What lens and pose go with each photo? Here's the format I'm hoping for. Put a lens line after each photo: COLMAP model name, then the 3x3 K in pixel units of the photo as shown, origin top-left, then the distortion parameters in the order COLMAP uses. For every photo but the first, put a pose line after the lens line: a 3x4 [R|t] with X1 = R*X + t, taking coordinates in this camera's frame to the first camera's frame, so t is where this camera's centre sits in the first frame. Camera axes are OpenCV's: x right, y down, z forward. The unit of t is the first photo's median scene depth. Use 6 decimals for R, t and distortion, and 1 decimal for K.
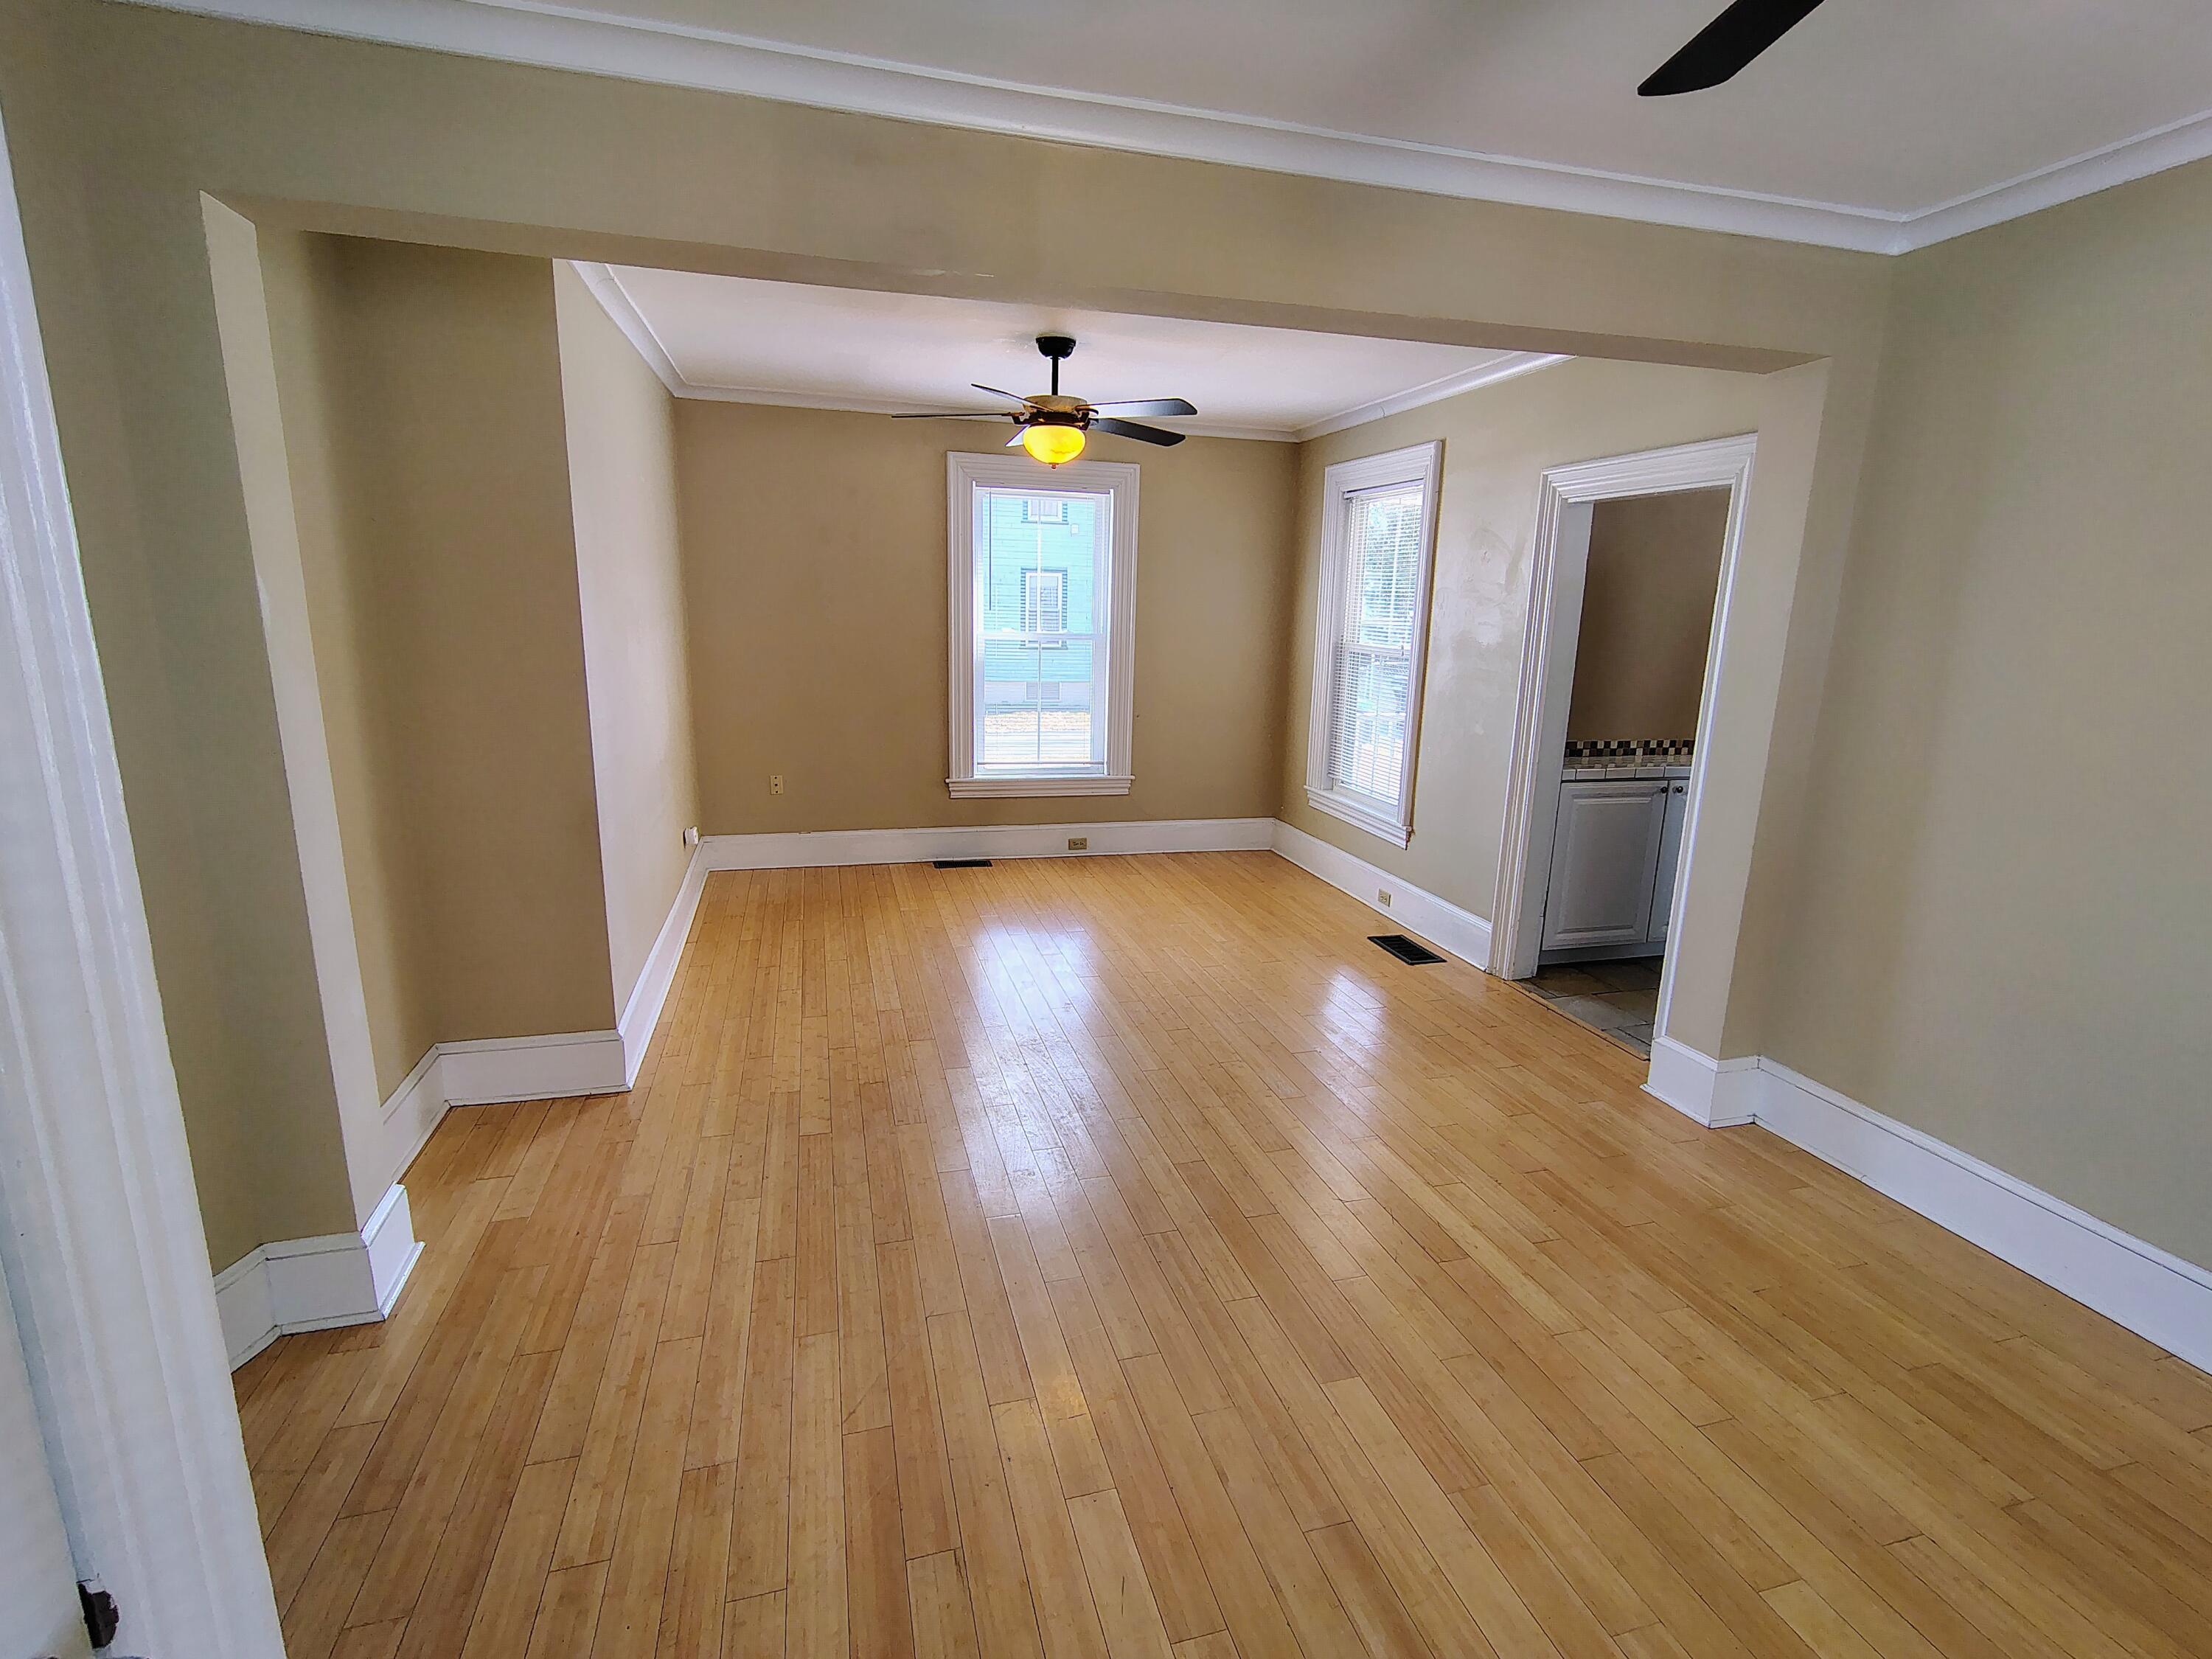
lens RADIAL K [[1031.8, 0, 1102.6], [0, 1031.8, 828.0], [0, 0, 1]] dist [-0.008573, 0.008964]
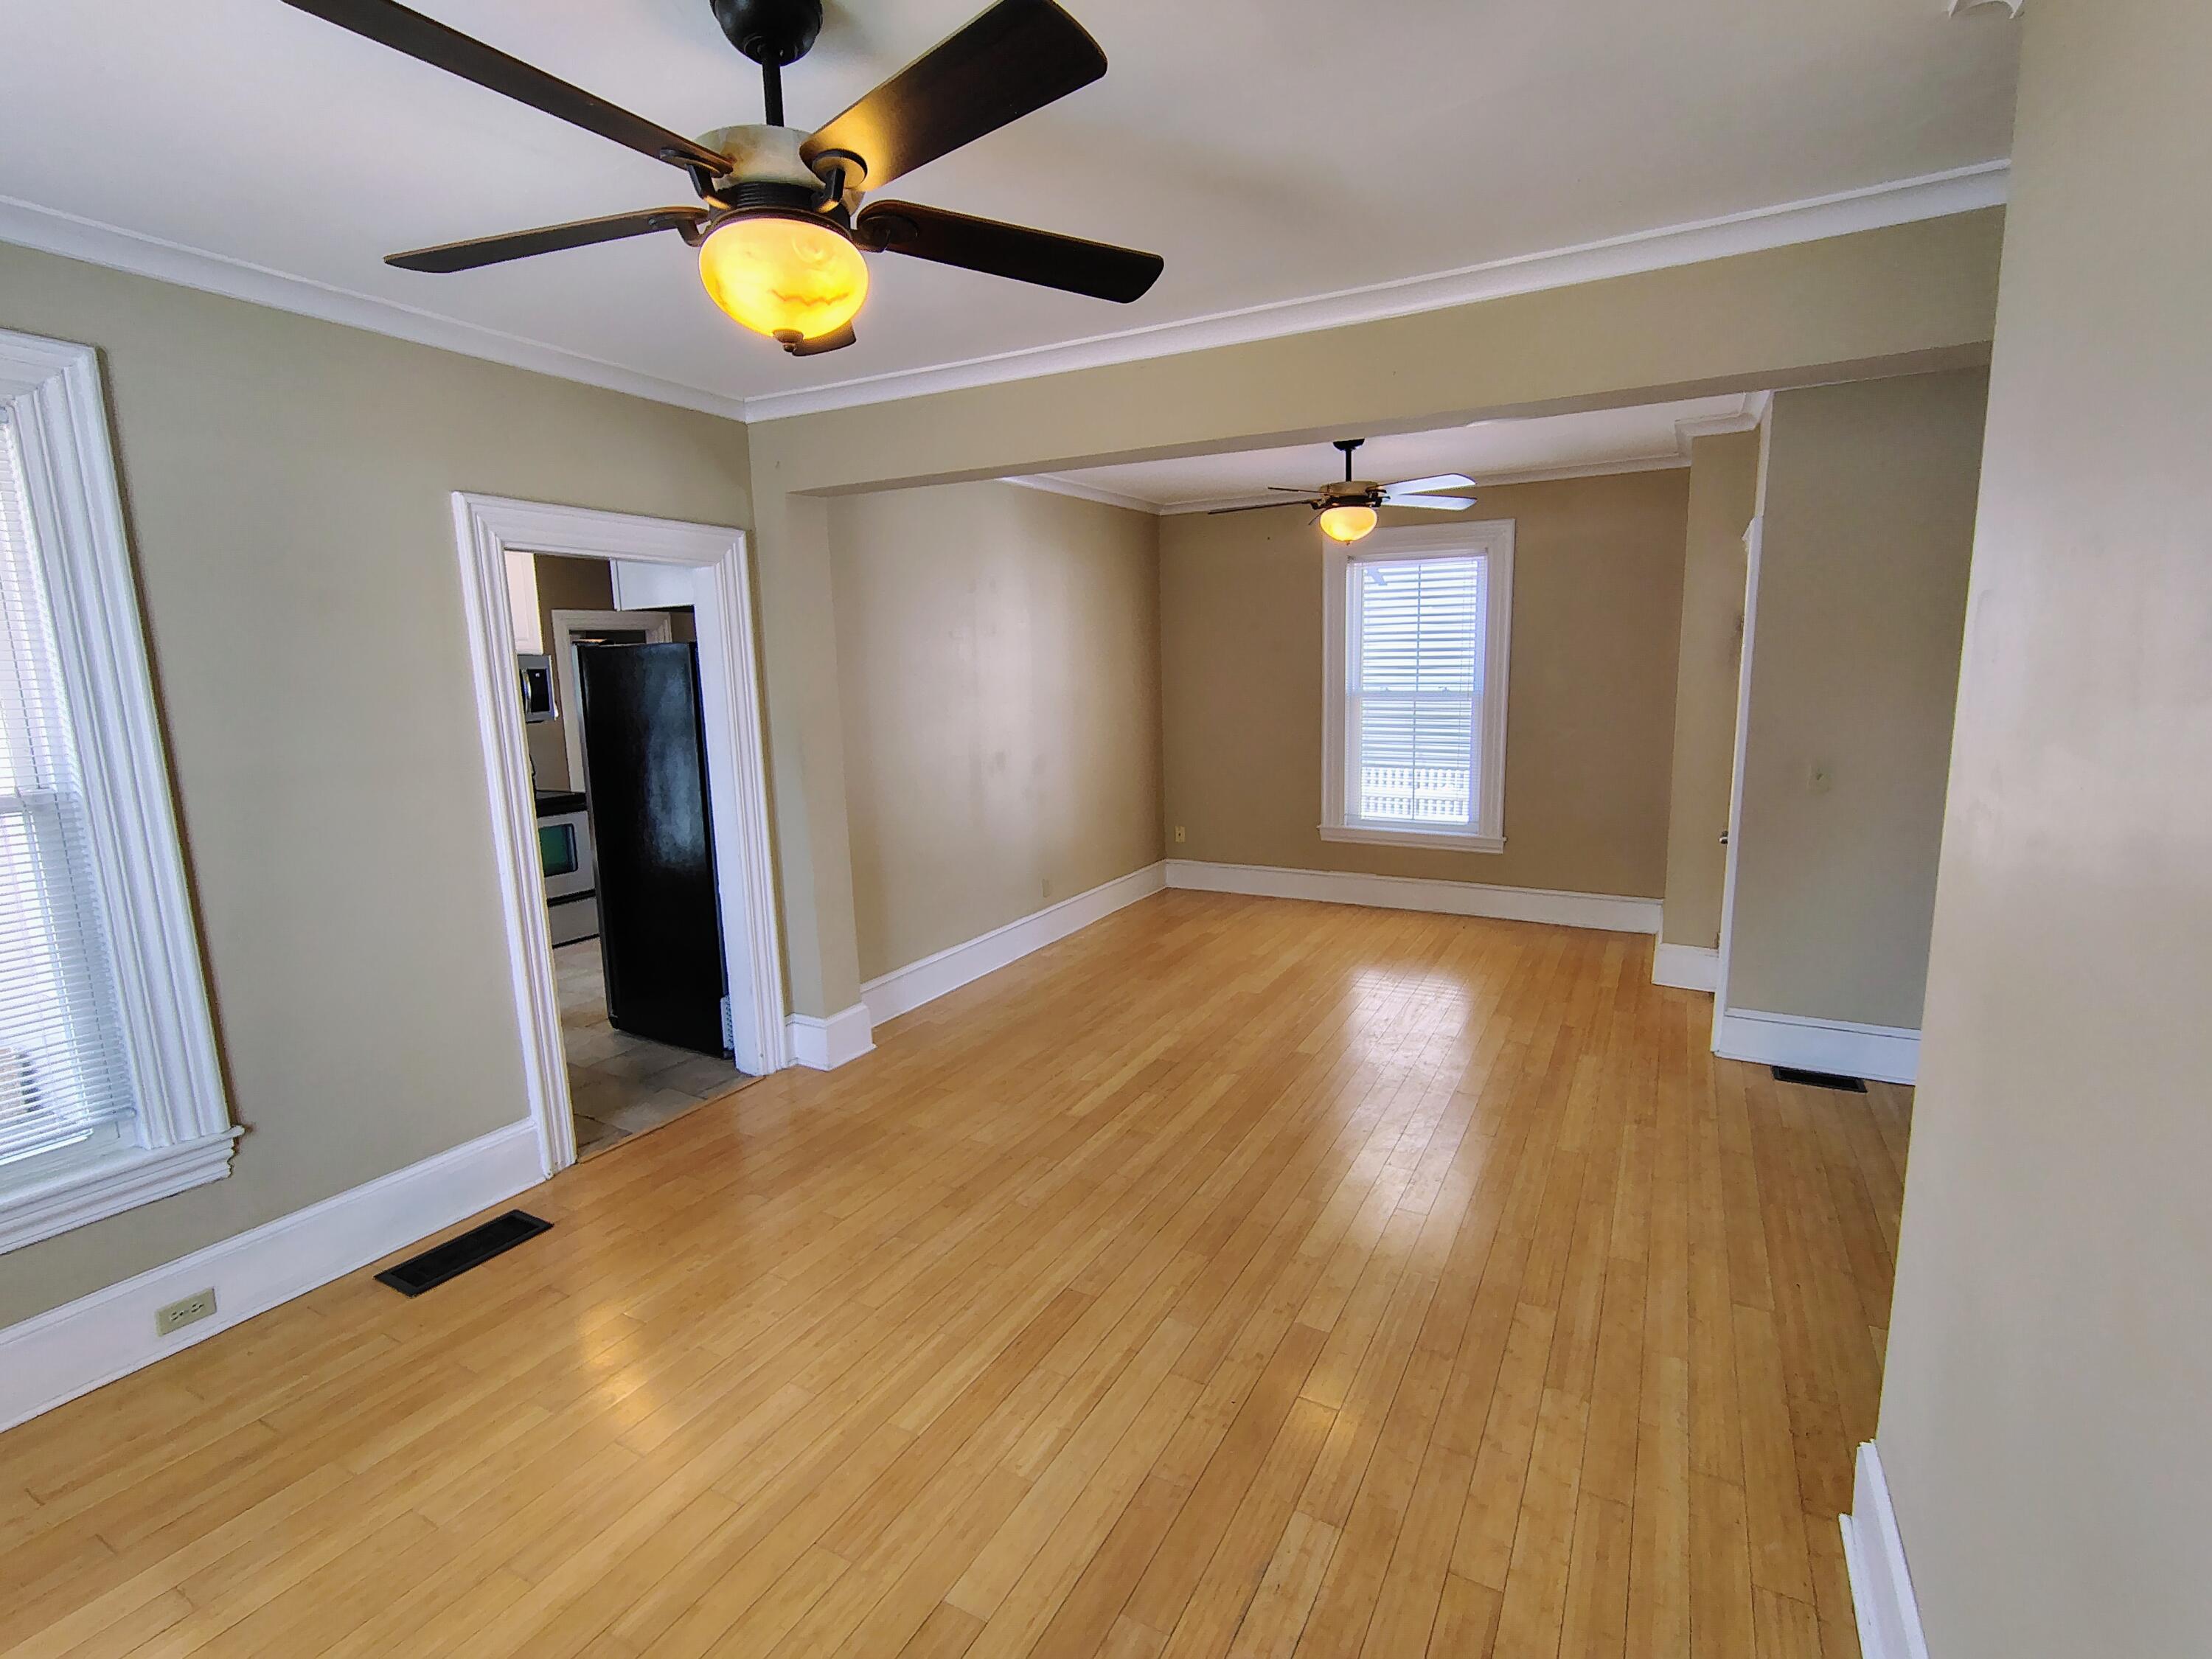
lens RADIAL K [[1031.8, 0, 1102.6], [0, 1031.8, 828.0], [0, 0, 1]] dist [-0.008573, 0.008964]
pose [[-0.714822, -0.116526, 0.689529, -0.636053], [0.155148, 0.935020, 0.318852, -0.441136], [-0.681878, 0.334901, -0.650294, 1.886251]]
